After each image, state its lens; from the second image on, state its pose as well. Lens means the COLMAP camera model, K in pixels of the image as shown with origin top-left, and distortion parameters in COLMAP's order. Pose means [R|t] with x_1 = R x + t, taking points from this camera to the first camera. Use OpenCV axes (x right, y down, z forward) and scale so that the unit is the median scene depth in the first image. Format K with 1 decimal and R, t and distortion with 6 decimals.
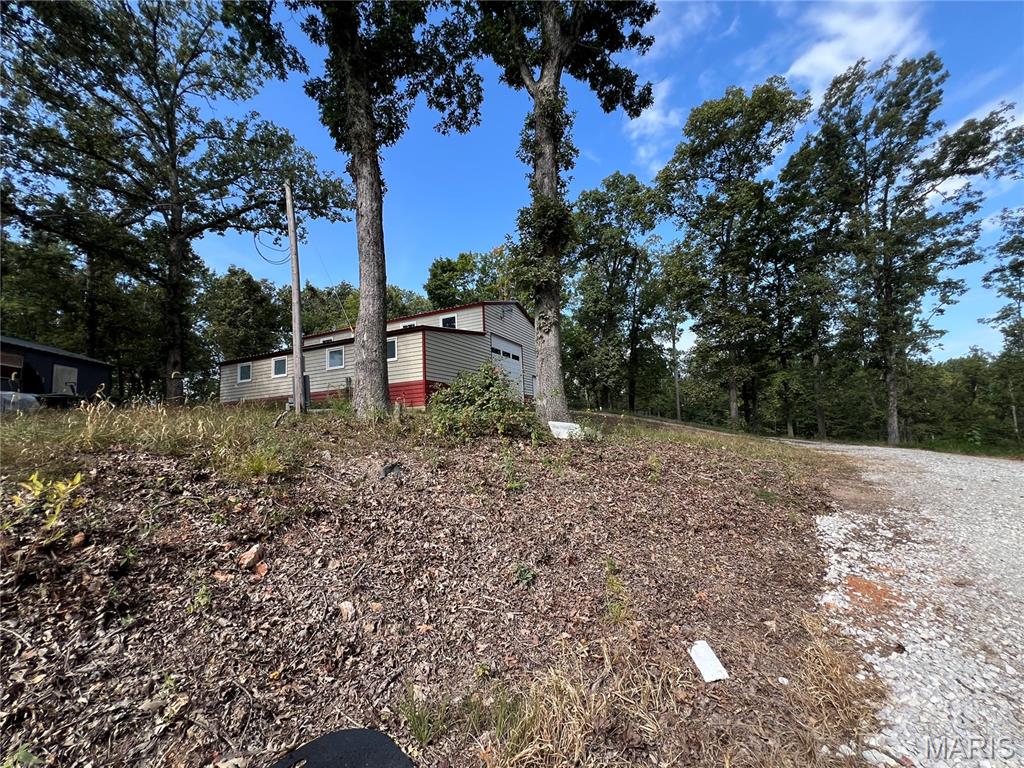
lens RADIAL K [[405.7, 0, 512.0], [0, 405.7, 384.0], [0, 0, 1]] dist [-0.000075, -0.000344]
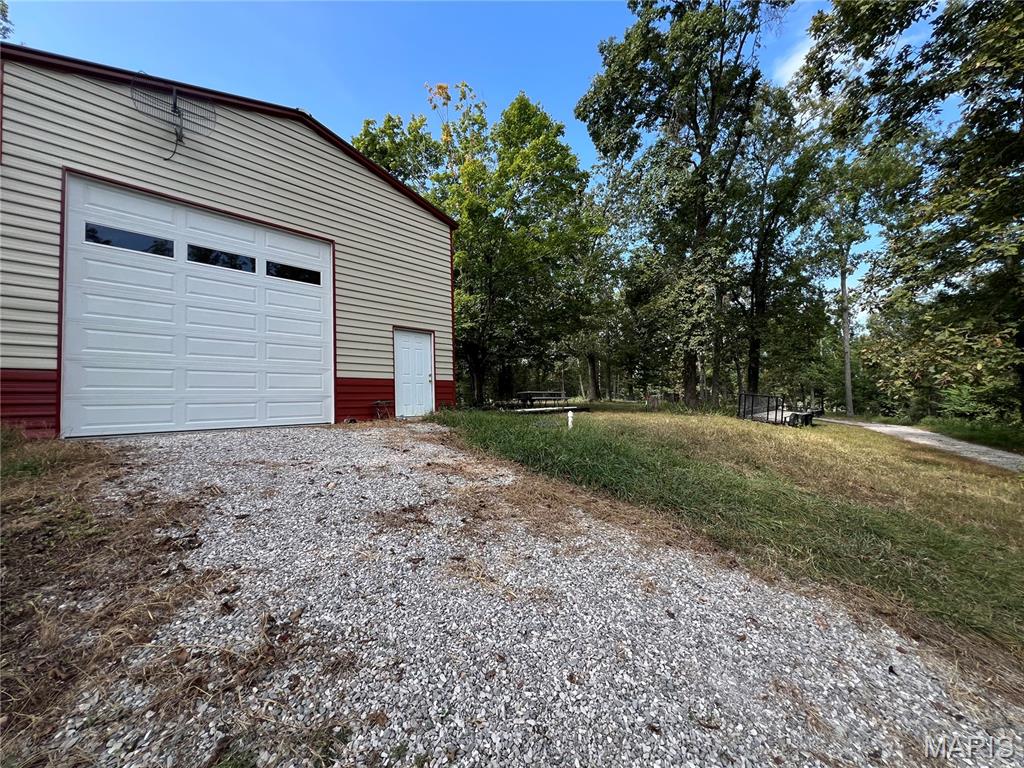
lens RADIAL K [[405.7, 0, 512.0], [0, 405.7, 384.0], [0, 0, 1]] dist [-0.000075, -0.000344]
pose [[0.954760, -0.006231, -0.297313, 0.087562], [0.026797, 0.997516, 0.065146, 0.003370], [0.296169, -0.070166, 0.952555, 0.220203]]
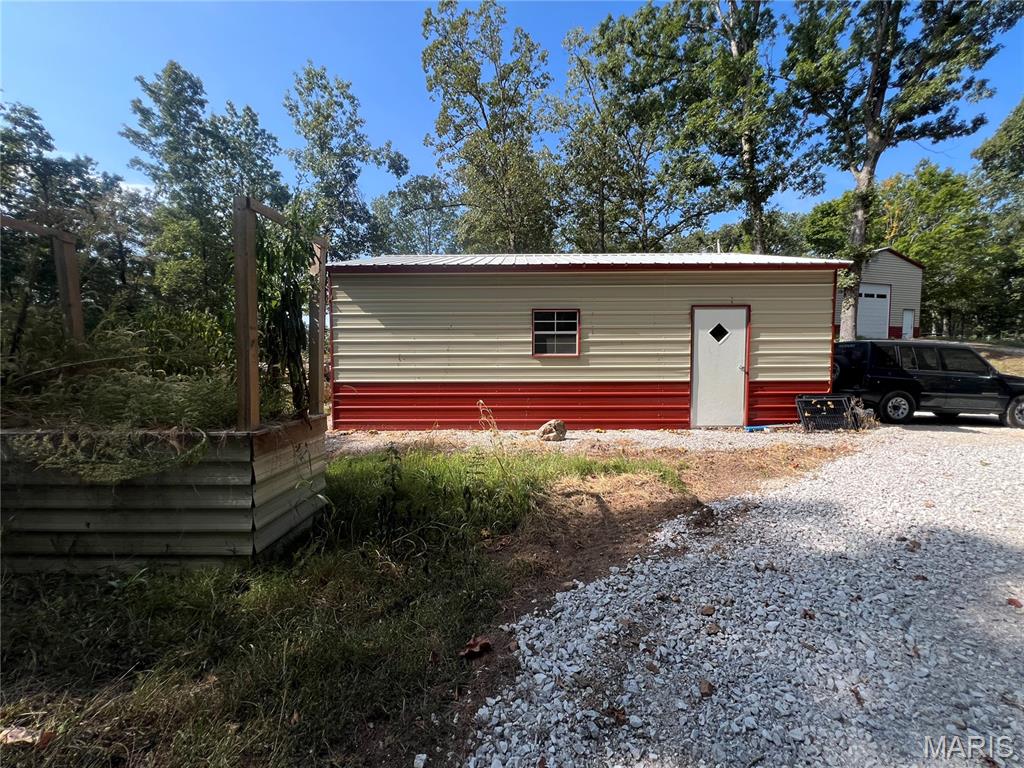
lens RADIAL K [[410.8, 0, 512.0], [0, 410.8, 384.0], [0, 0, 1]] dist [0.001498, -0.000534]
pose [[0.666845, 0.094494, -0.739181, 0.063790], [0.054584, 0.983070, 0.174914, -0.025164], [0.743195, -0.156988, 0.650397, -0.209228]]
